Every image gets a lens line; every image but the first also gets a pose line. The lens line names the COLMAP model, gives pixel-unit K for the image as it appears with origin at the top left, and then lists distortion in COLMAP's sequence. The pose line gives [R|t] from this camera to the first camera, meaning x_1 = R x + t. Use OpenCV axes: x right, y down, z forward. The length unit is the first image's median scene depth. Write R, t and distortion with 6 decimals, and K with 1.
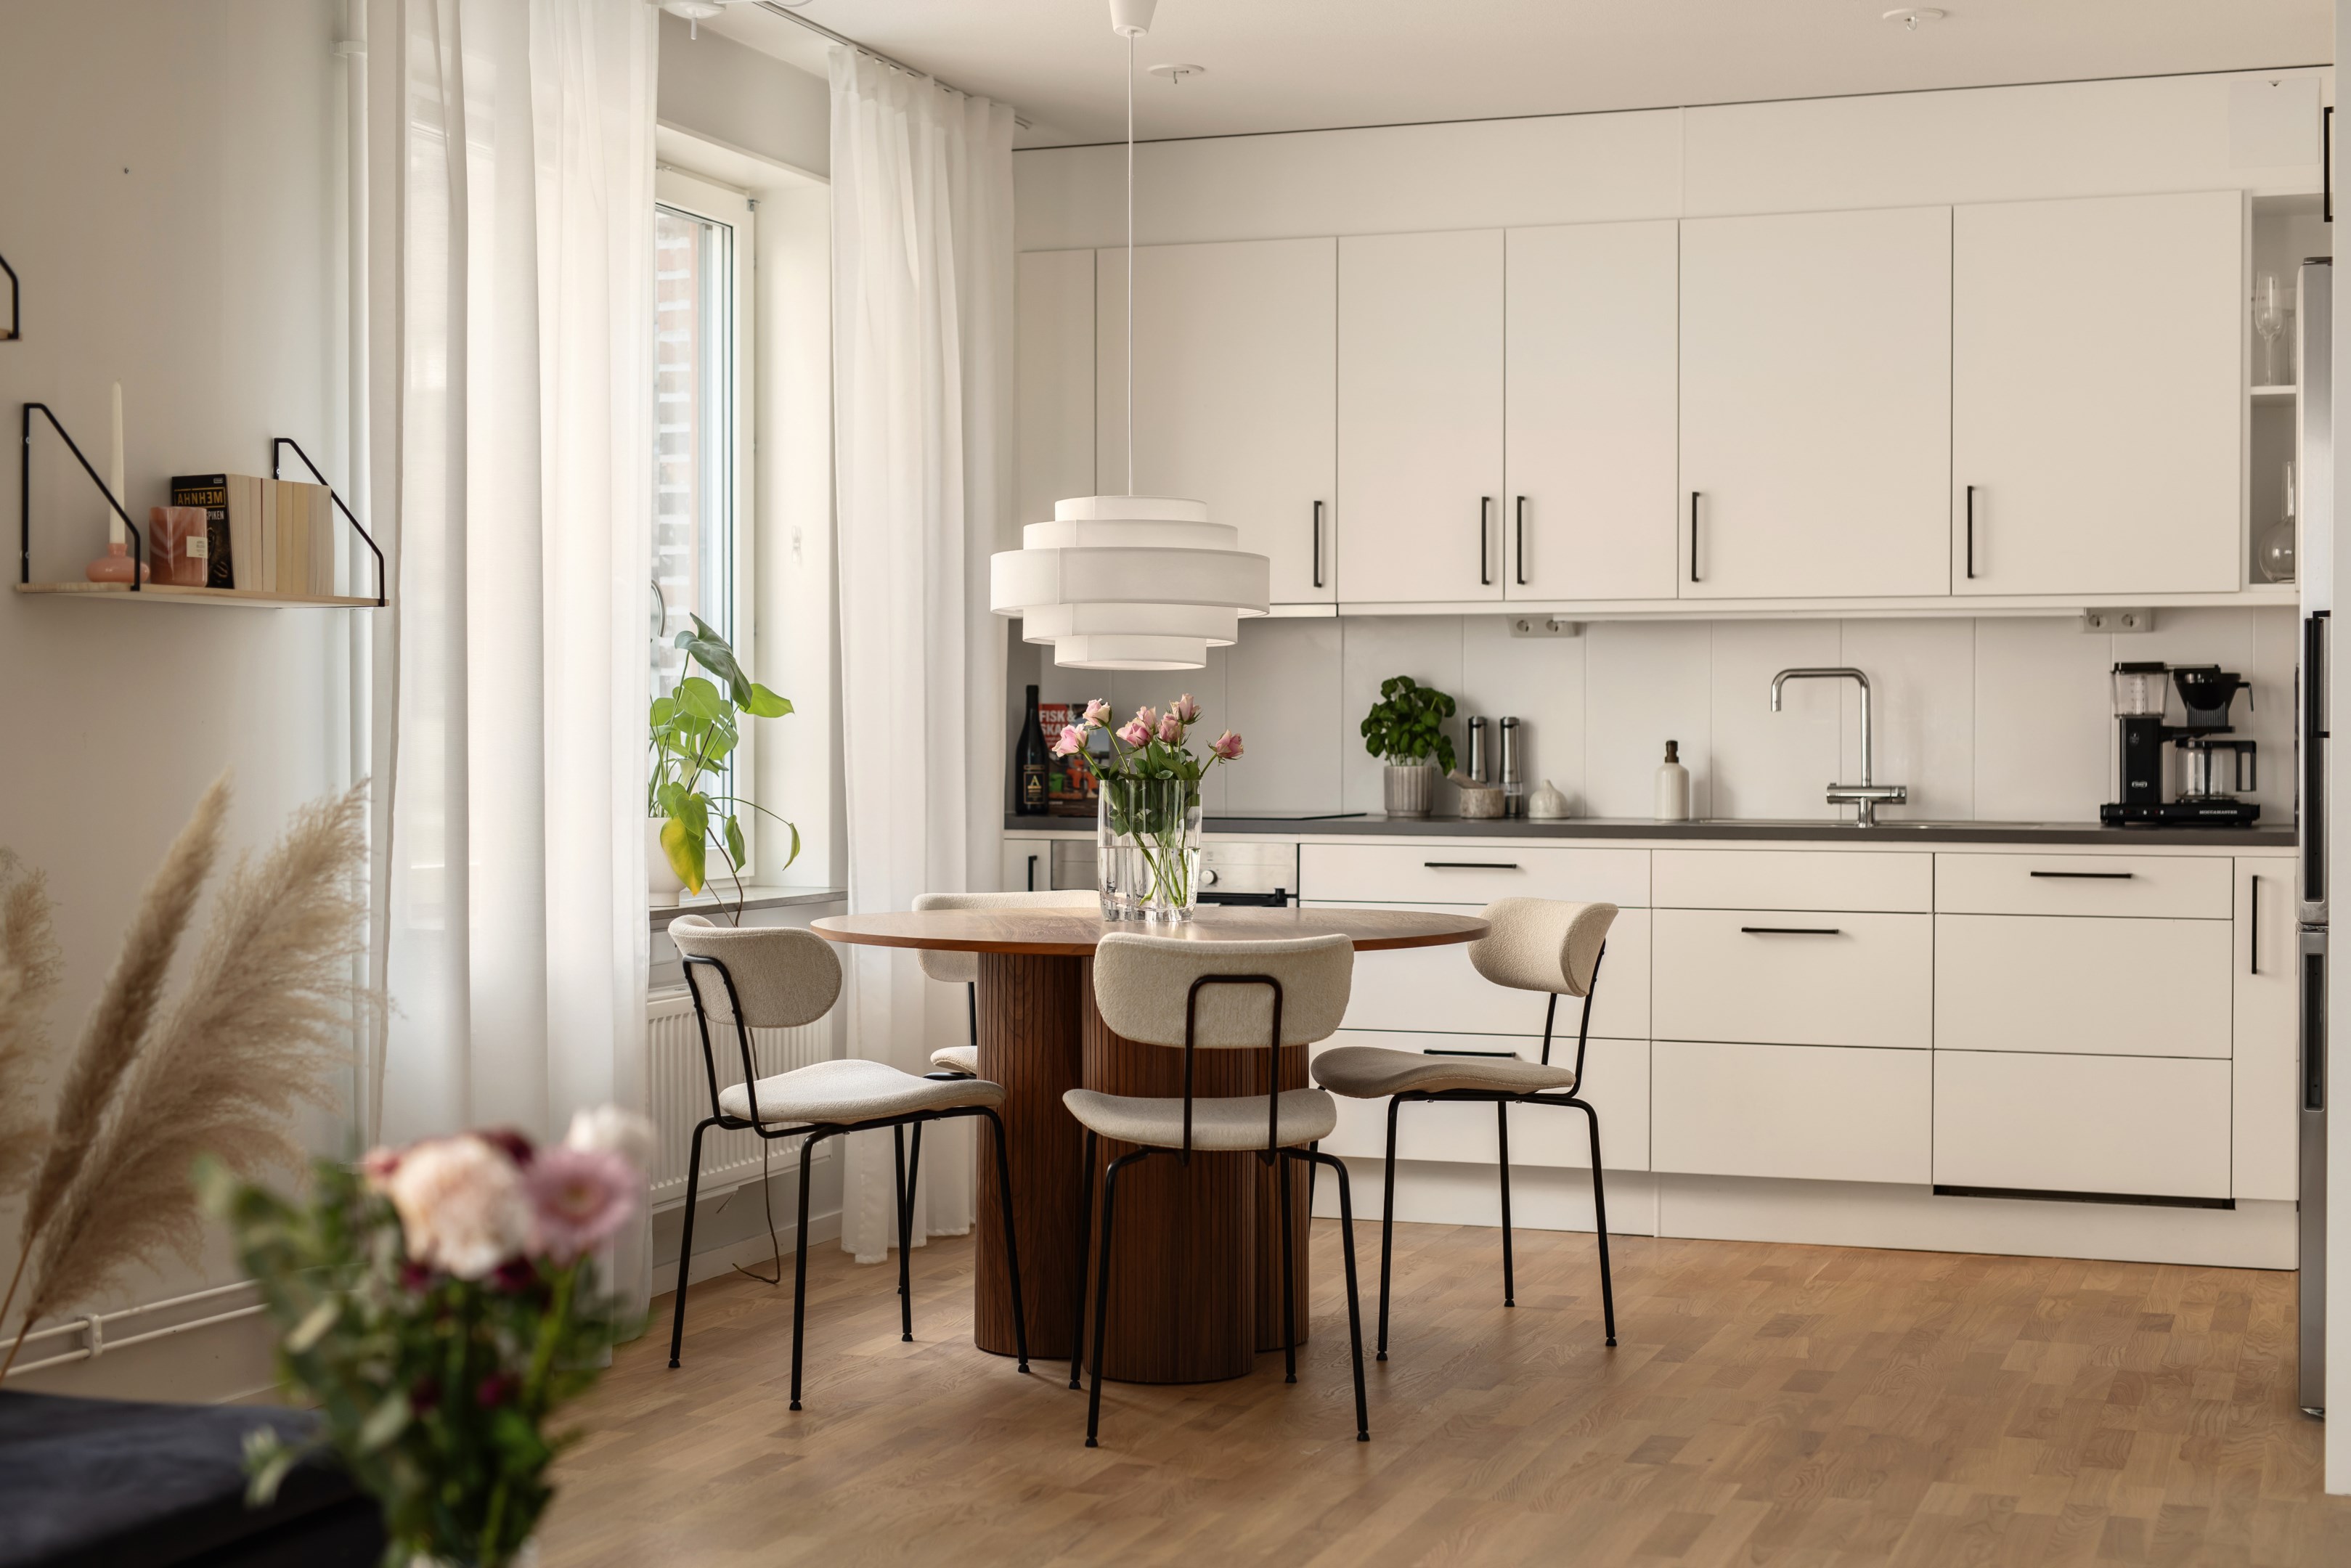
lens RADIAL K [[3252.6, 0, 1175.5], [0, 3252.6, 784.0], [0, 0, 1]] dist [-0.000088, 0.065191]
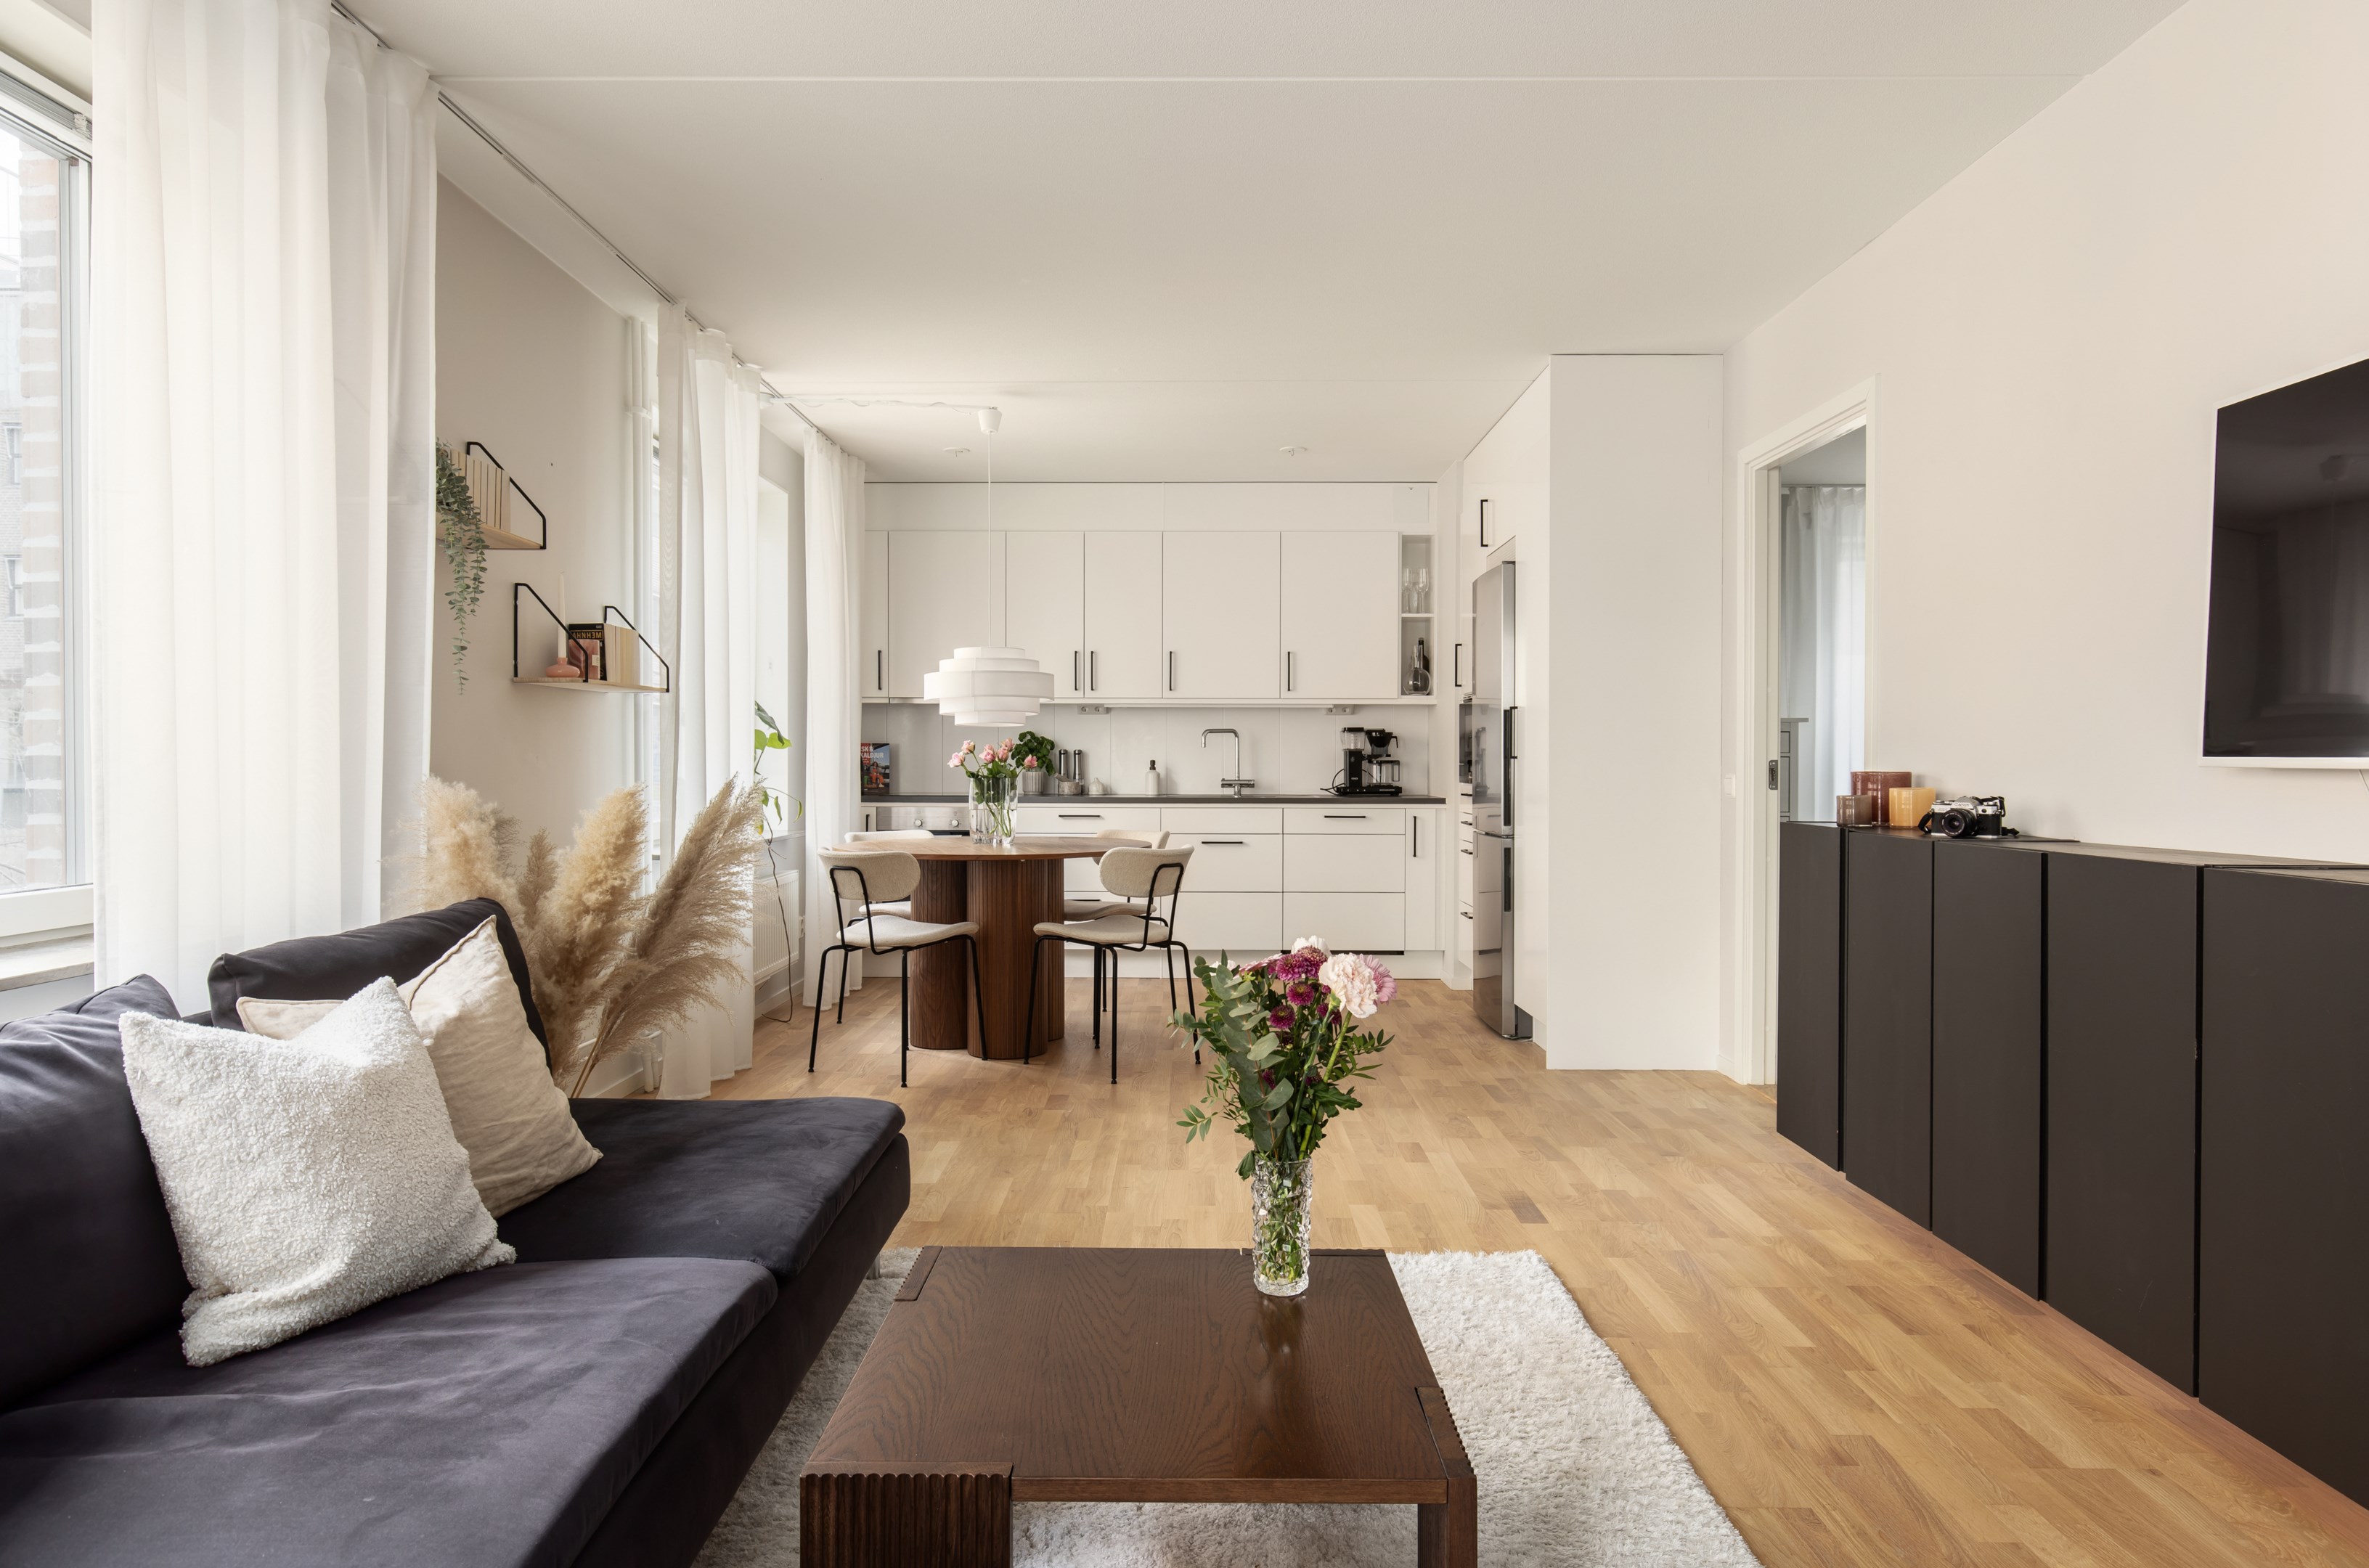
lens RADIAL K [[1431.7, 0, 1181.6], [0, 1431.7, 770.1], [0, 0, 1]] dist [-0.007597, 0.000526]
pose [[0.943645, -0.002428, 0.330949, -0.170200], [0.004895, 0.999966, -0.006622, 0.000194], [-0.330922, 0.007869, 0.943625, 0.053531]]
